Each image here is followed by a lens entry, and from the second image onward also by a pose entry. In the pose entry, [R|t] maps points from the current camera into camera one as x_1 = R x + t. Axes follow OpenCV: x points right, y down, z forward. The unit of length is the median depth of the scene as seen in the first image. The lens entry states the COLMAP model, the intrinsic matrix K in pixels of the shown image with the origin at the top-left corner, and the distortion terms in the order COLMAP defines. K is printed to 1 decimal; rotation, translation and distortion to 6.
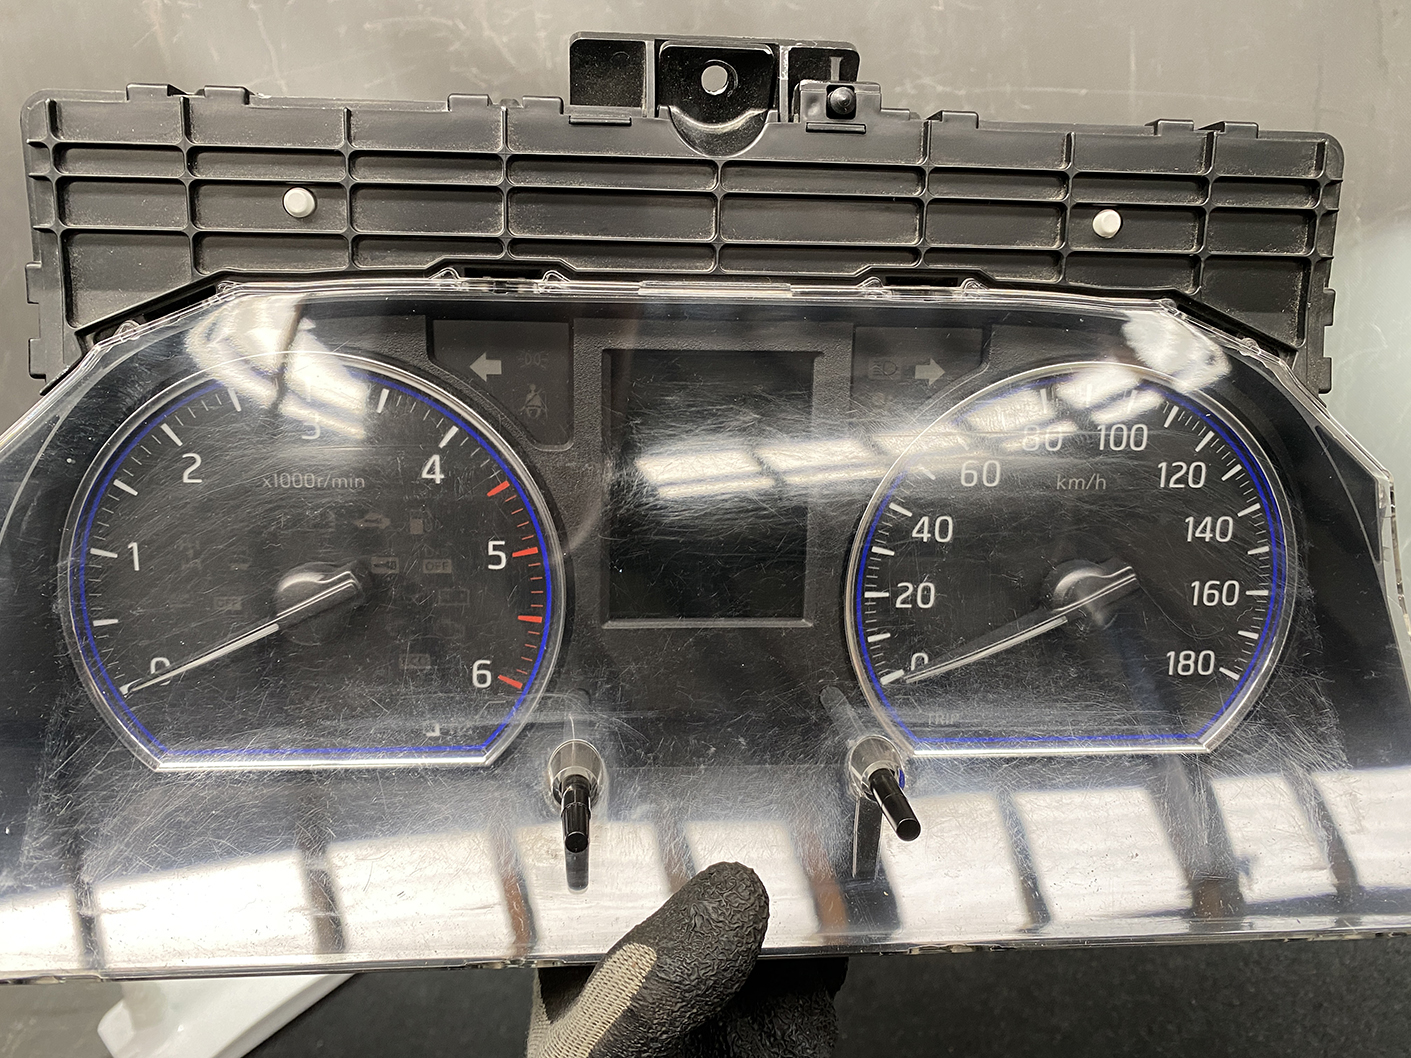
lens RADIAL K [[1076.5, 0, 679.8], [0, 1076.5, 532.4], [0, 0, 1]] dist [-0.095481, 0.104546]
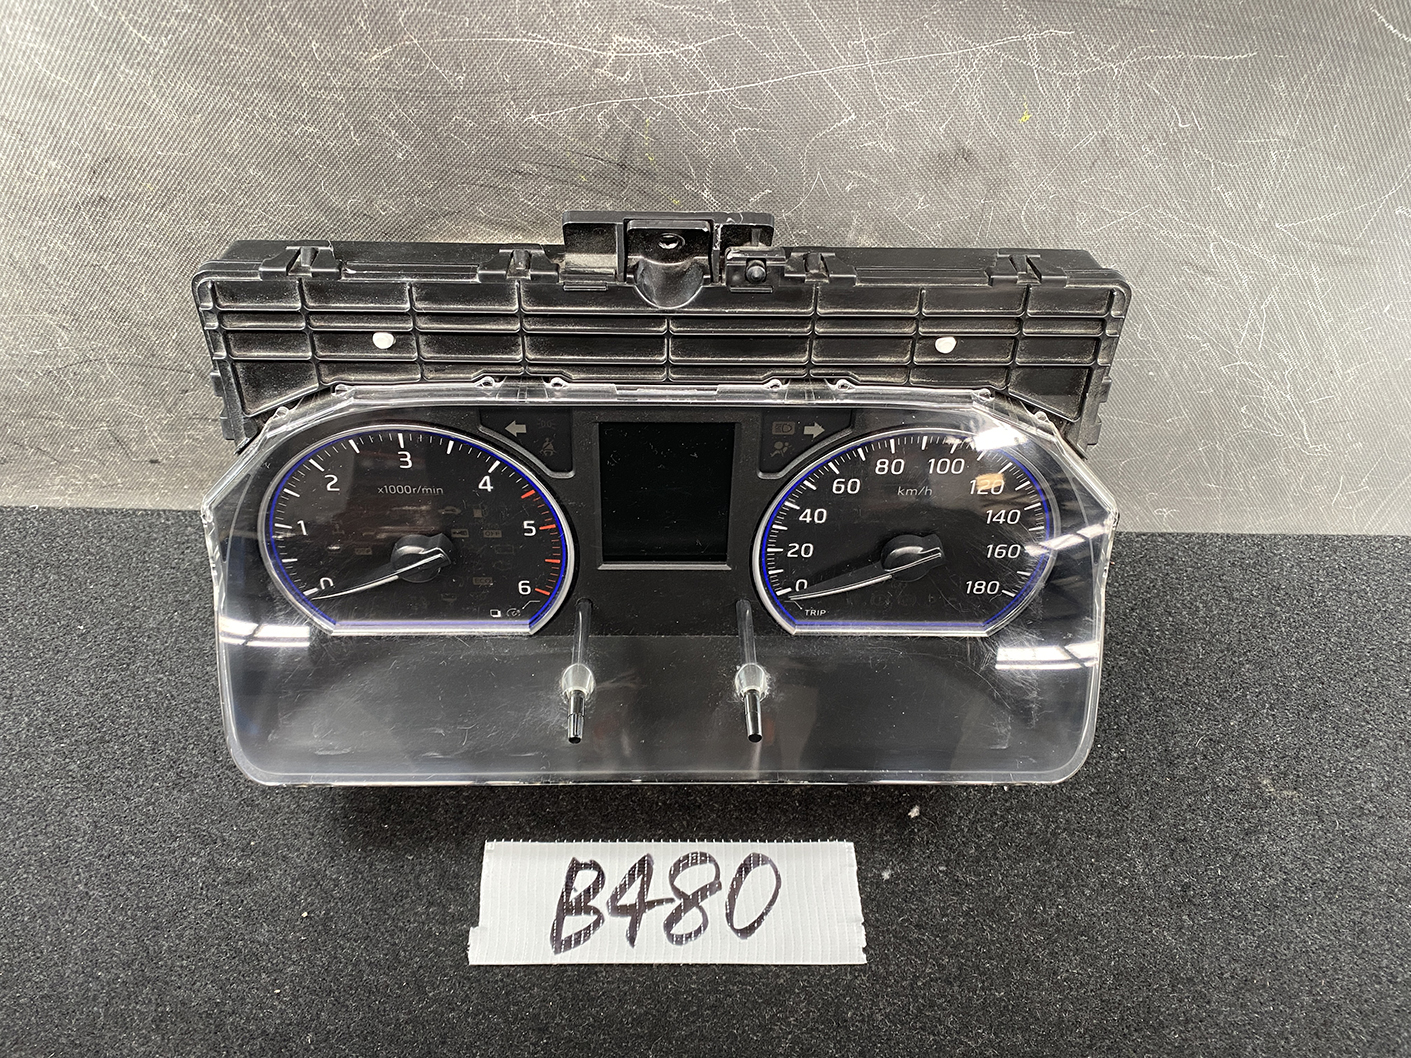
lens RADIAL K [[1076.5, 0, 679.8], [0, 1076.5, 532.4], [0, 0, 1]] dist [-0.095481, 0.104546]
pose [[0.998472, 0.035772, -0.042130, 0.113853], [-0.012326, 0.887204, 0.461212, -0.693524], [0.053876, -0.459988, 0.886289, -0.379215]]
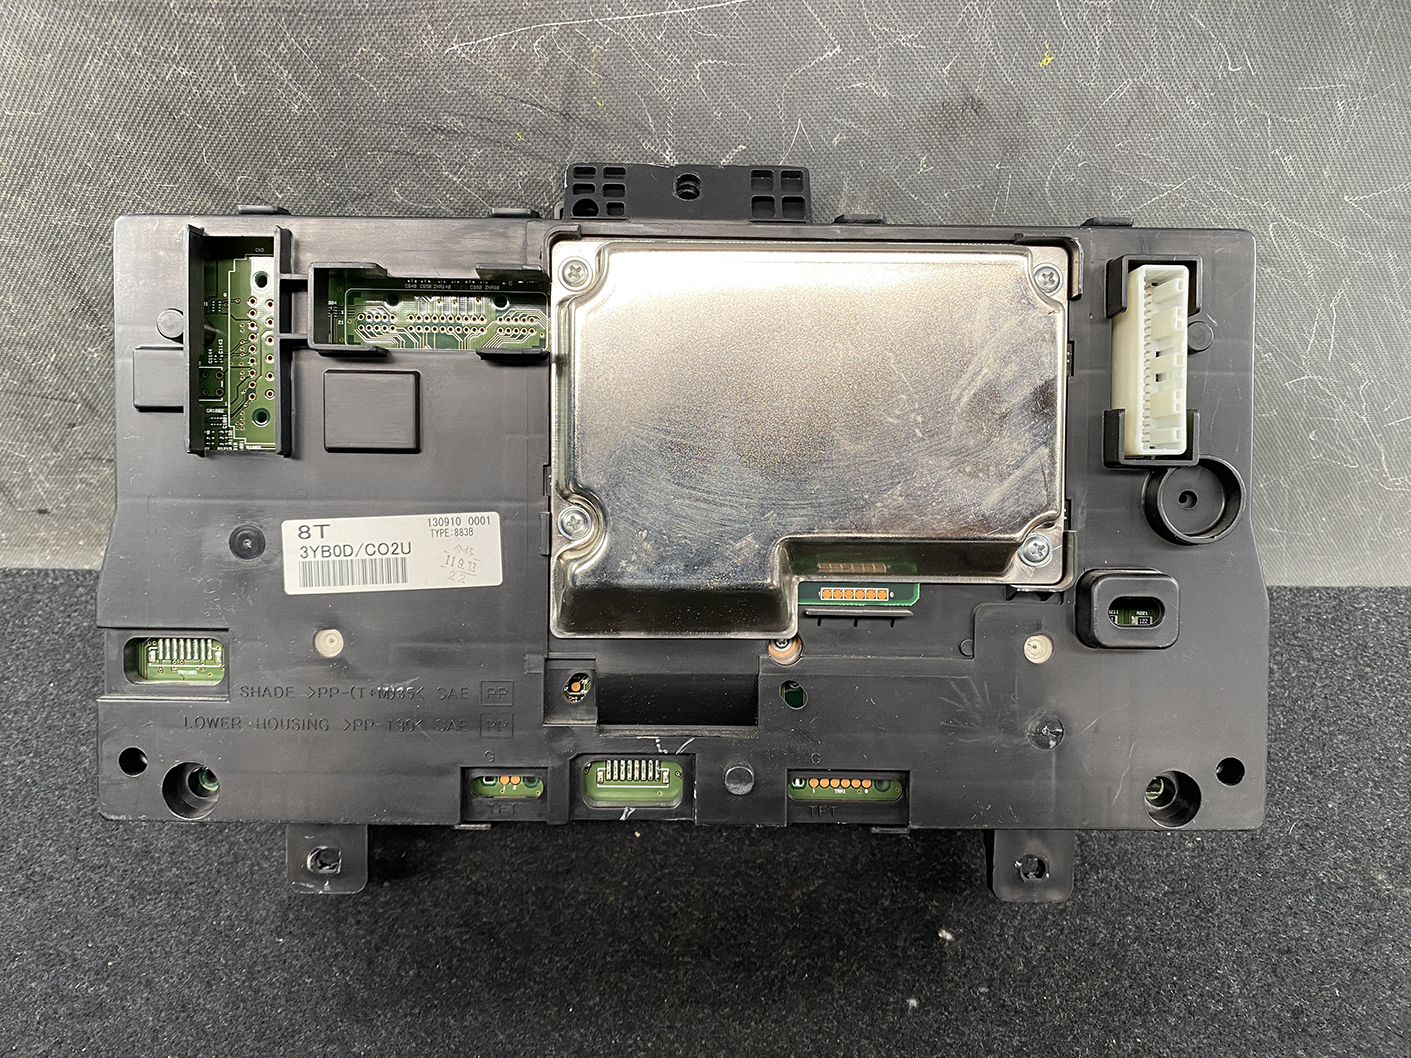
lens RADIAL K [[1085.4, 0, 668.7], [0, 1085.4, 536.0], [0, 0, 1]] dist [-0.034951, 0.007594]
pose [[0.998255, 0.018494, -0.056086, 0.143604], [0.002745, 0.934147, 0.356878, -0.503791], [0.058993, -0.356409, 0.932466, -0.219099]]
